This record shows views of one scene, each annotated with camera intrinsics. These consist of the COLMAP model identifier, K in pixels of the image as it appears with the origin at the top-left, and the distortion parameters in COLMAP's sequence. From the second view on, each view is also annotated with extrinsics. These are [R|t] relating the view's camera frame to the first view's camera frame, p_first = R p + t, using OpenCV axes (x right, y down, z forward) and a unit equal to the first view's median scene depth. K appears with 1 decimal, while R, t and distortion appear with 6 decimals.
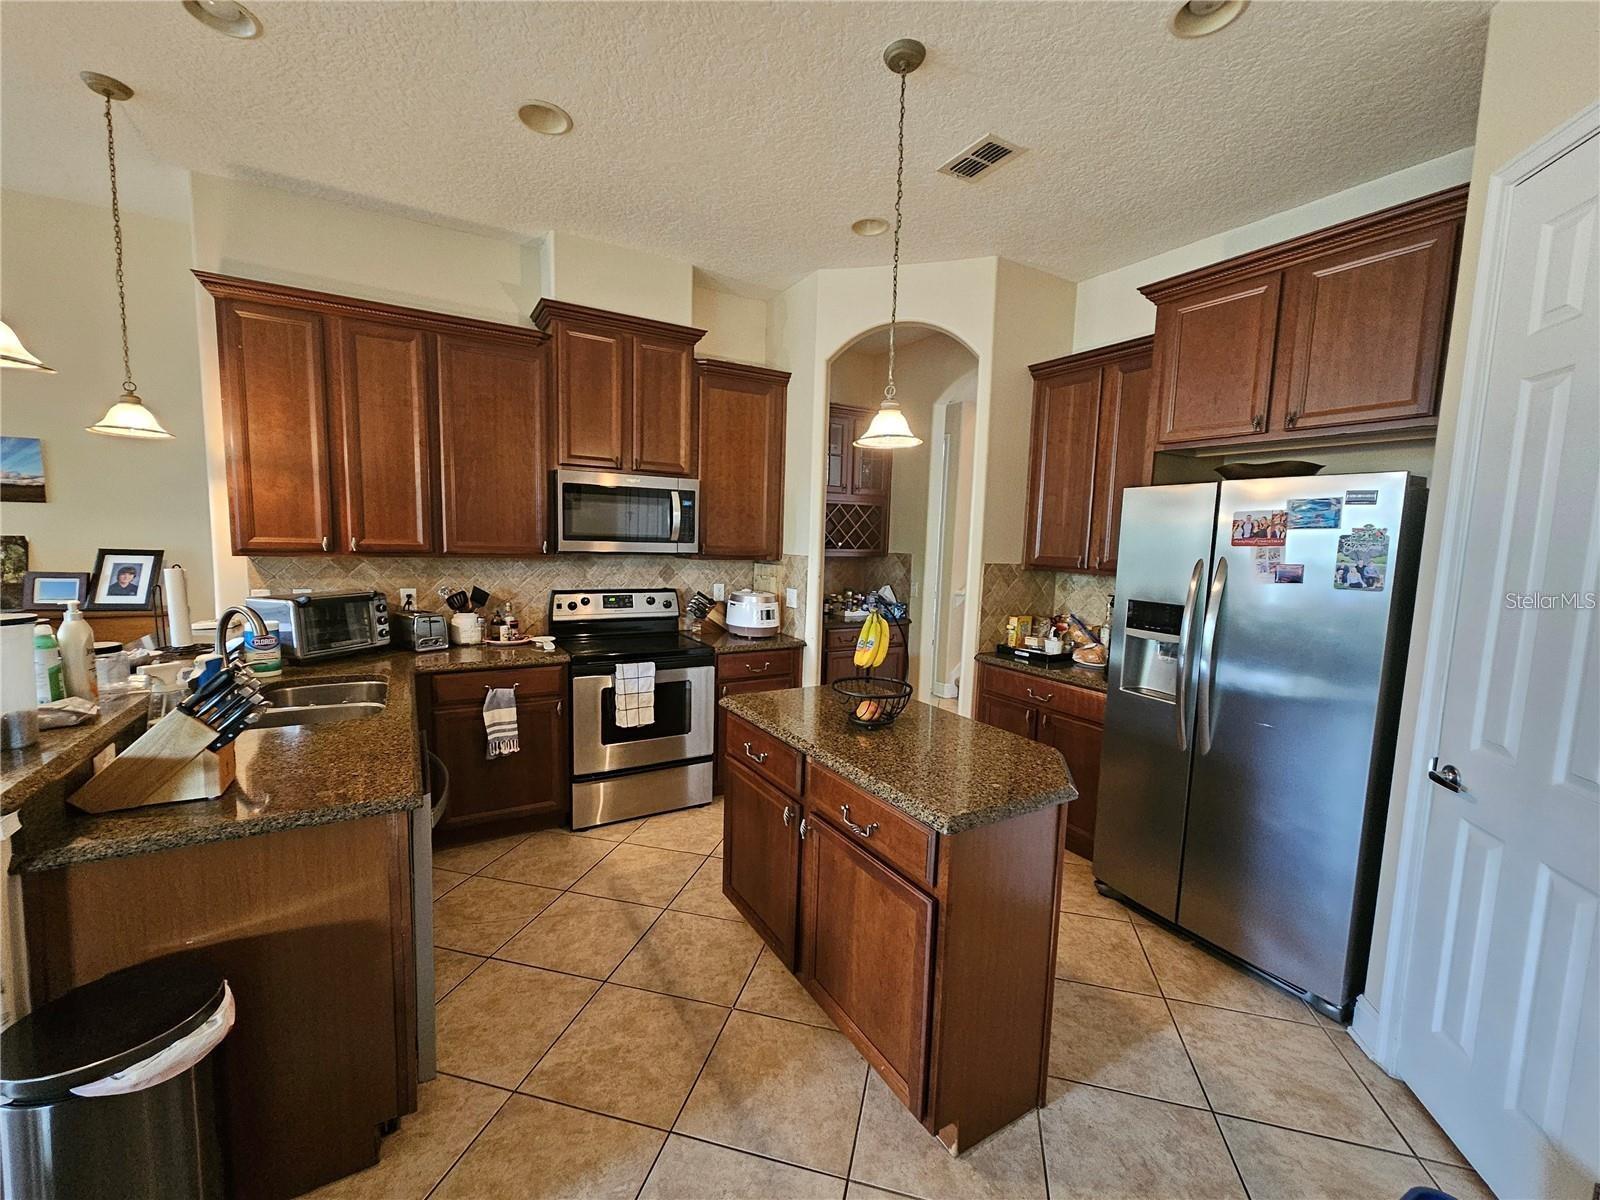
lens RADIAL K [[657.2, 0, 802.1], [0, 657.2, 602.0], [0, 0, 1]] dist [0.007579, 0.000681]
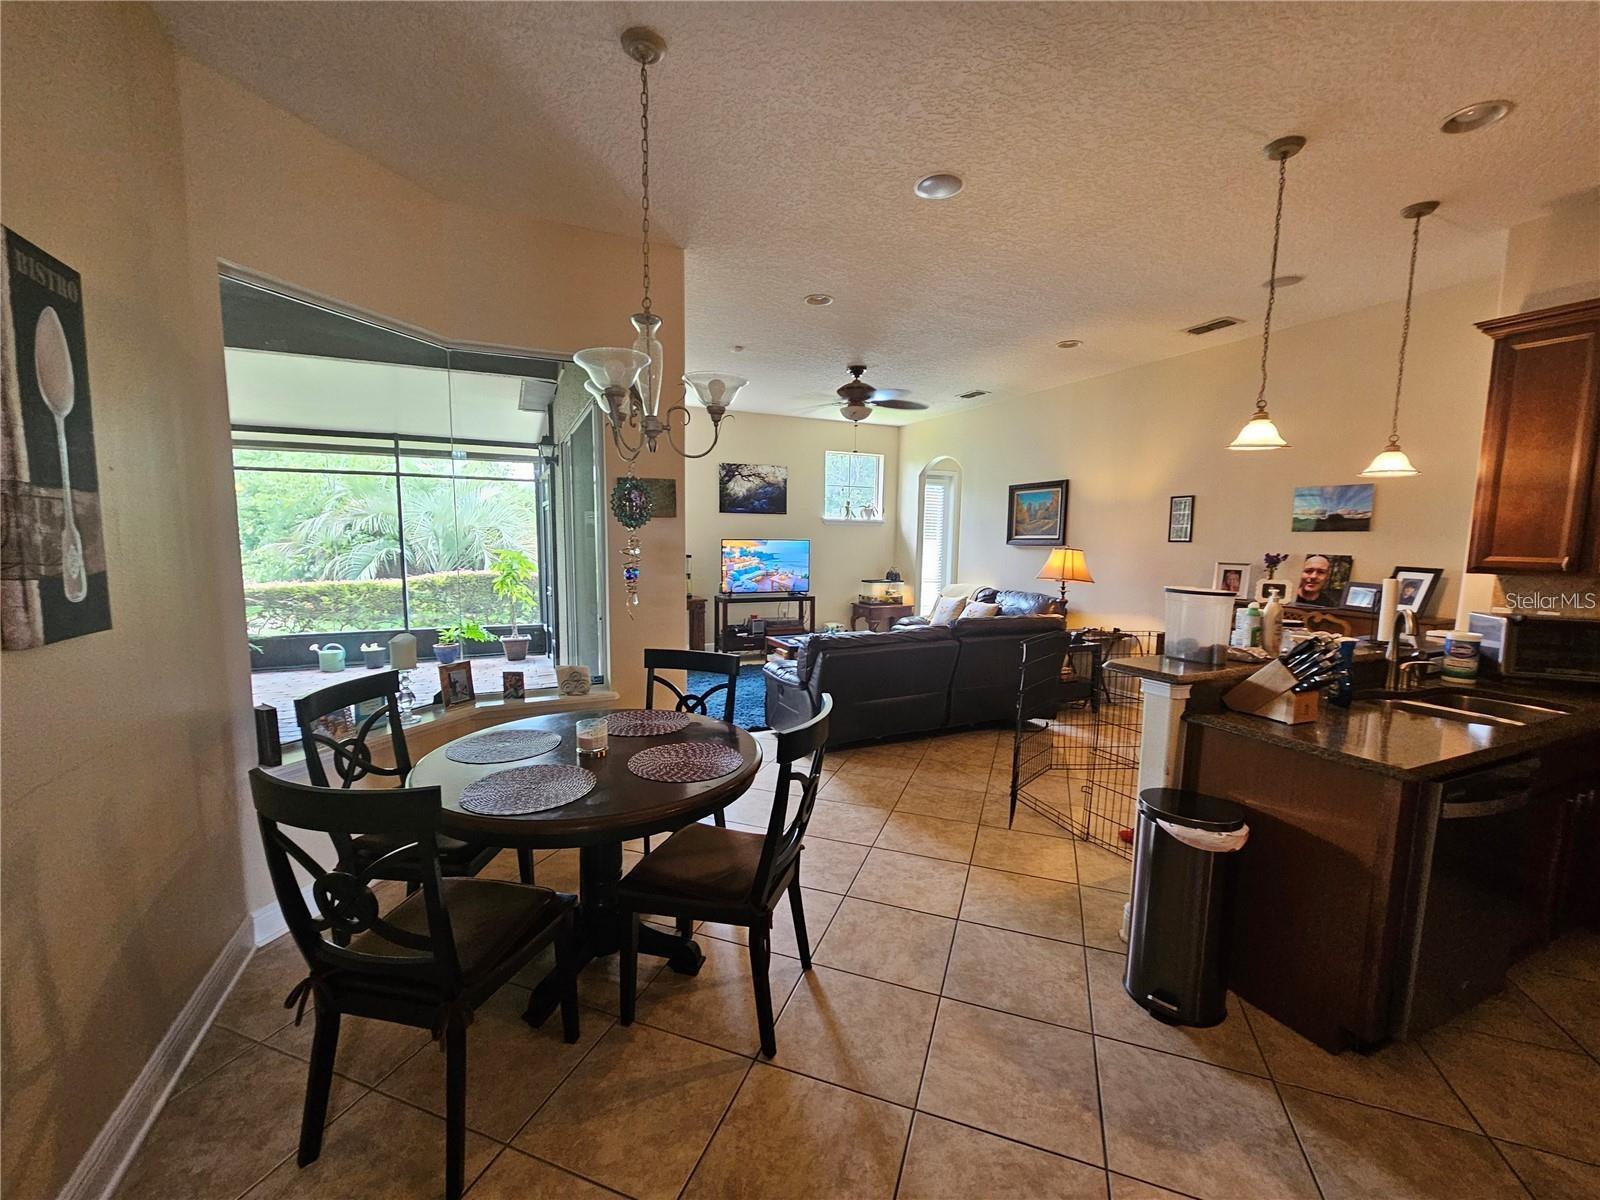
lens RADIAL K [[657.2, 0, 796.1], [0, 657.2, 609.4], [0, 0, 1]] dist [0.007579, 0.000681]
pose [[-0.112409, 0.085808, -0.989950, 0.381239], [-0.121949, 0.987542, 0.099447, 0.017327], [0.986150, 0.131902, -0.100545, 0.017069]]
